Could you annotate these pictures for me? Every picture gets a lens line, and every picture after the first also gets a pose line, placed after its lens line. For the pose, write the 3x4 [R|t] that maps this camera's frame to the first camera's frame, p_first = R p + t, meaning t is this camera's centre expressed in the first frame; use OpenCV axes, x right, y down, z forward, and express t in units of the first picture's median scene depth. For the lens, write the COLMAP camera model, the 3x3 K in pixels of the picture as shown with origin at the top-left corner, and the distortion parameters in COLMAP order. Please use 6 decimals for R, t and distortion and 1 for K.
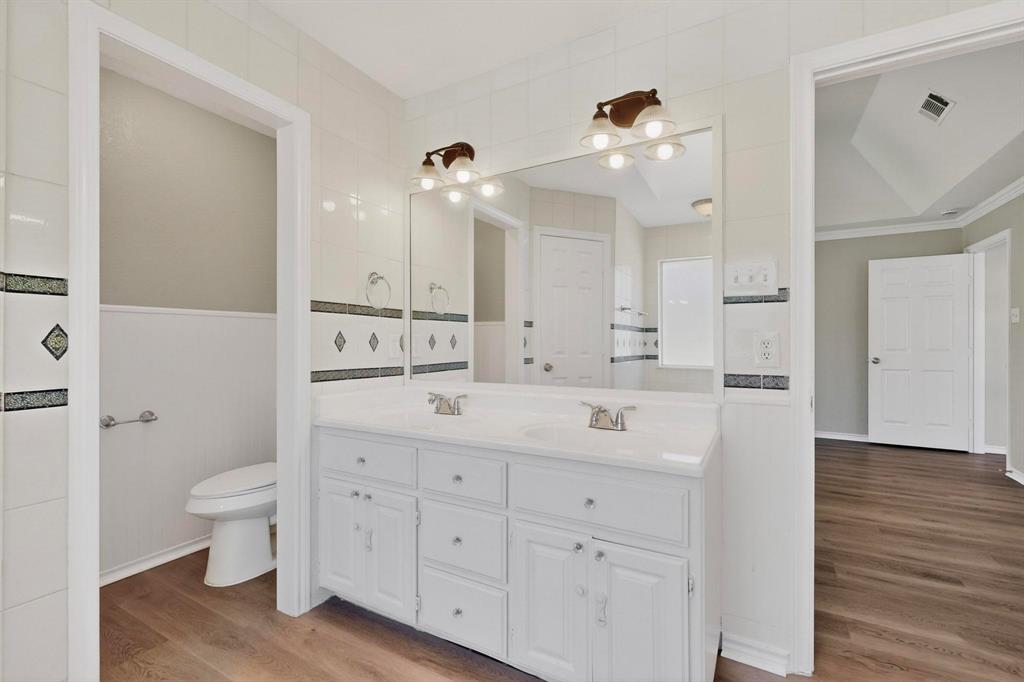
lens RADIAL K [[446.1, 0, 513.1], [0, 446.1, 341.3], [0, 0, 1]] dist [0.001681, 0.000169]
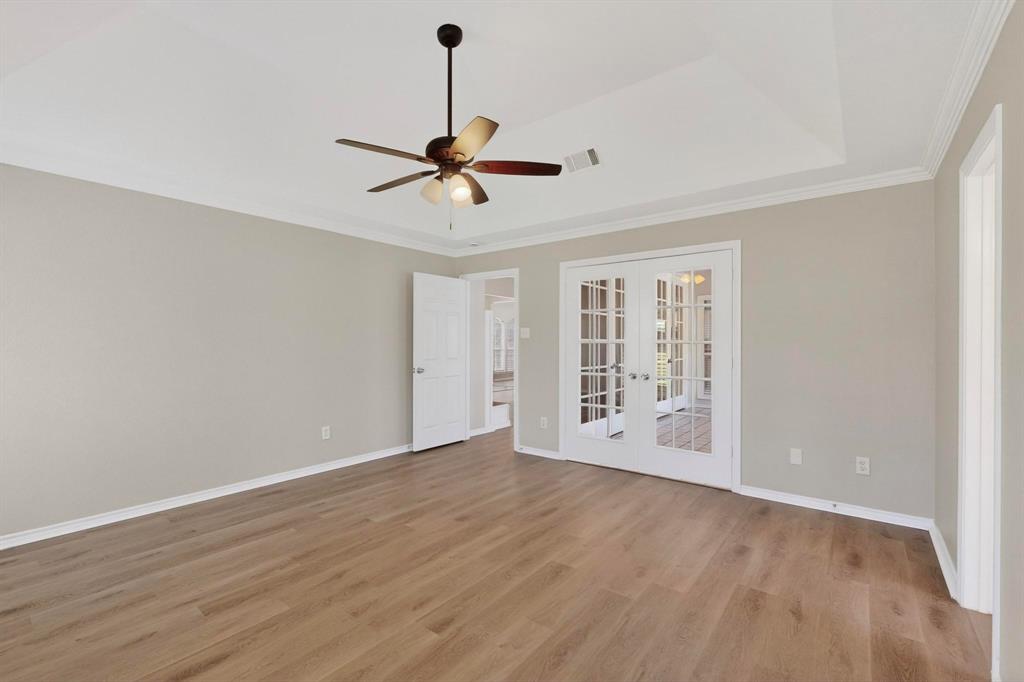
lens RADIAL K [[446.1, 0, 513.1], [0, 446.1, 341.3], [0, 0, 1]] dist [0.001681, 0.000169]
pose [[0.147121, 0.003466, 0.989112, -0.144788], [-0.009412, 0.999953, -0.002104, -0.019235], [-0.989074, -0.009000, 0.147147, 0.542603]]
